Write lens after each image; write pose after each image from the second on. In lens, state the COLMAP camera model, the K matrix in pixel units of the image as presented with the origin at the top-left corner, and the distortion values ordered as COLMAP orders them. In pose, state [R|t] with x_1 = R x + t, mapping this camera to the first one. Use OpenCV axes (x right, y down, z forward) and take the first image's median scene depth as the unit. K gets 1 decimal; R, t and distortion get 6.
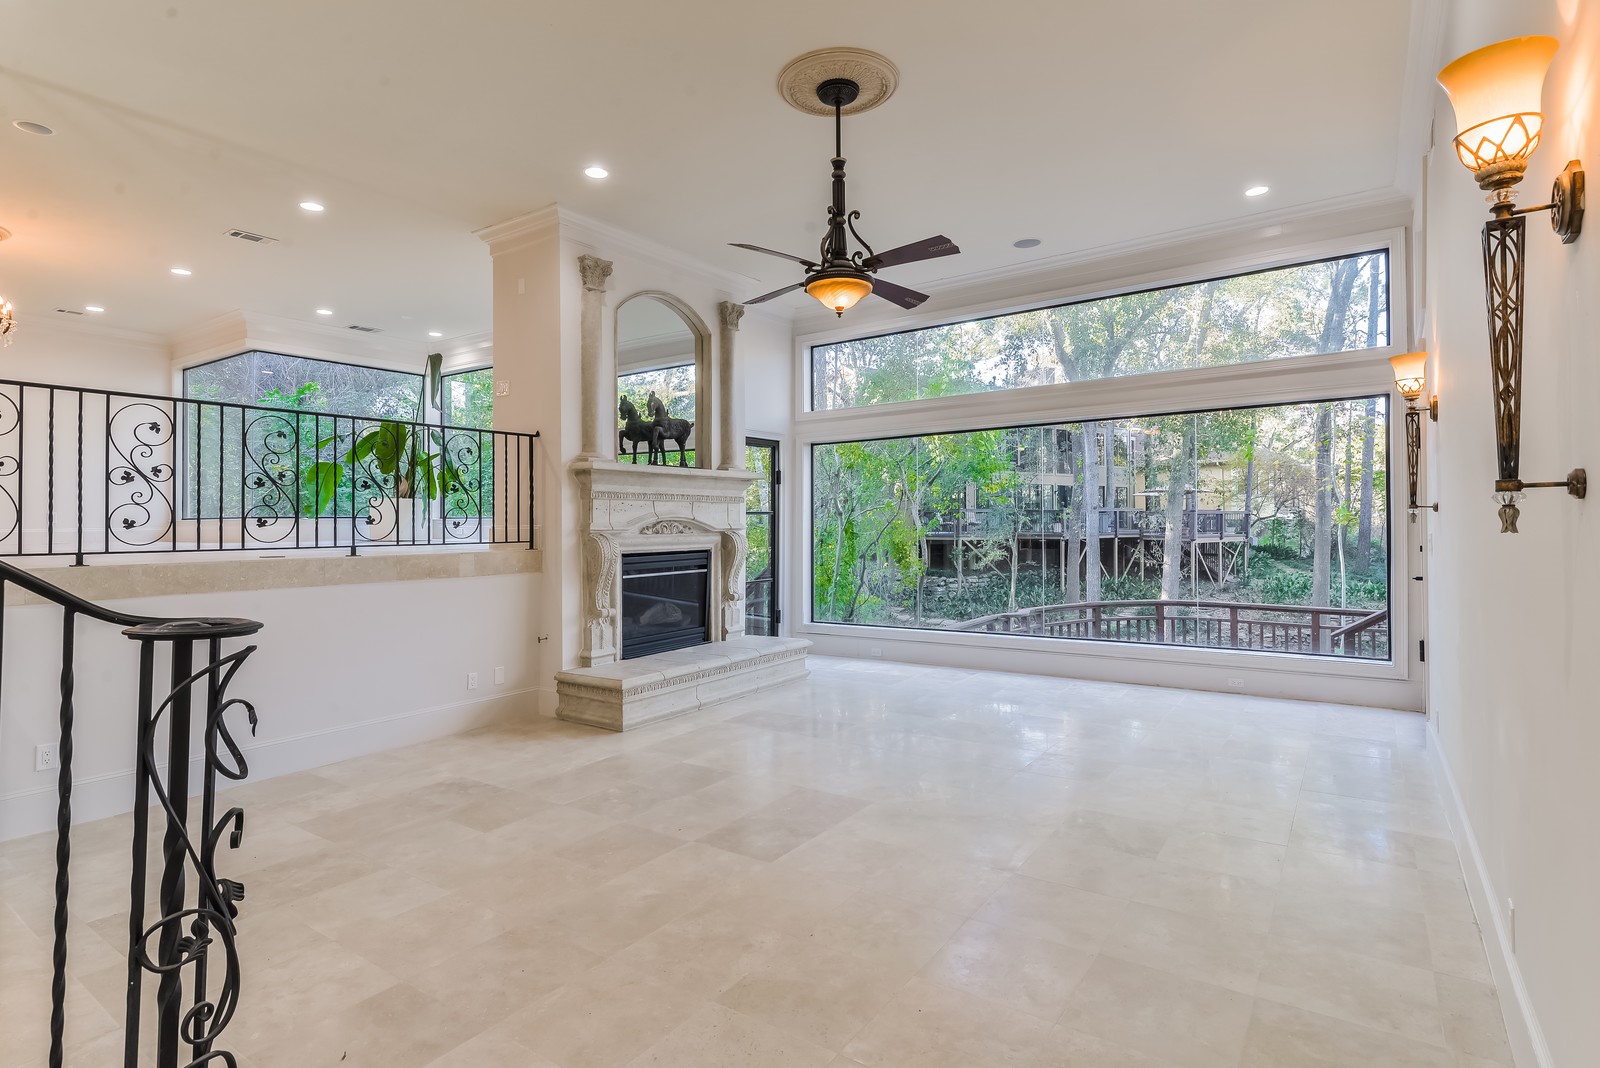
lens RADIAL K [[839.2, 0, 800.0], [0, 839.2, 534.0], [0, 0, 1]] dist [0.015152, -0.001266]
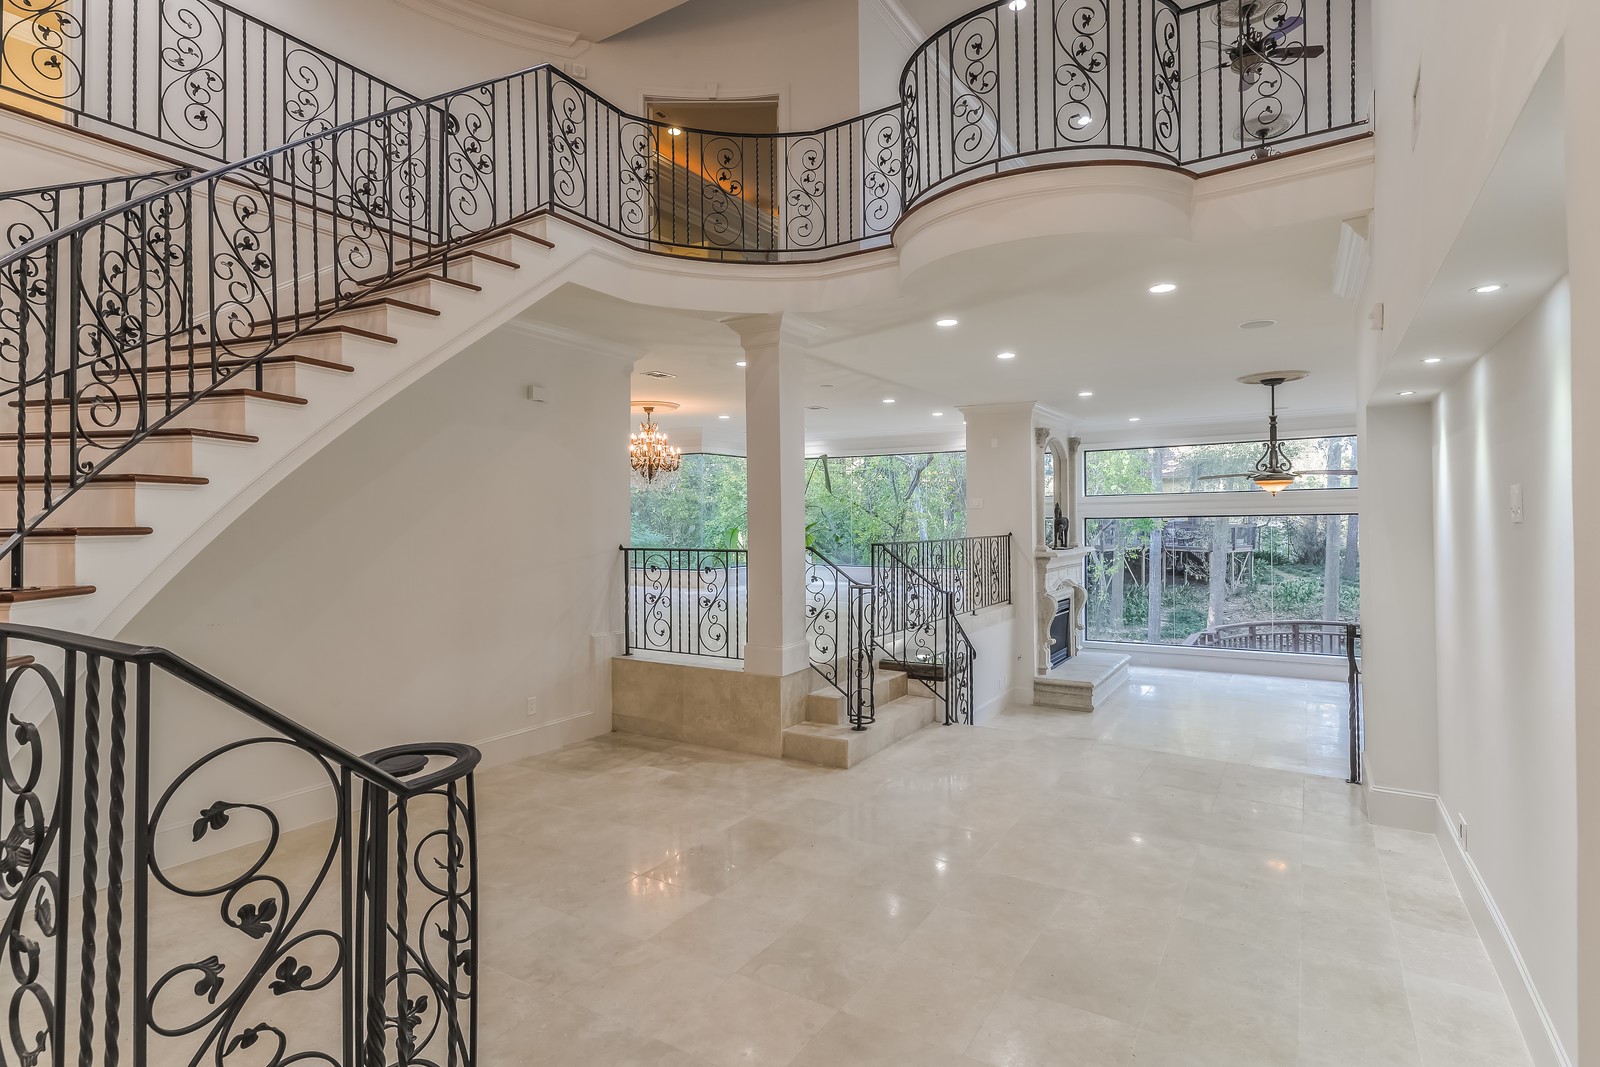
lens RADIAL K [[839.2, 0, 800.0], [0, 839.2, 533.5], [0, 0, 1]] dist [0.015152, -0.001266]
pose [[0.999261, -0.001706, 0.038393, -0.819251], [0.001629, 0.999997, 0.002028, -0.128593], [-0.038396, -0.001964, 0.999261, -0.666129]]
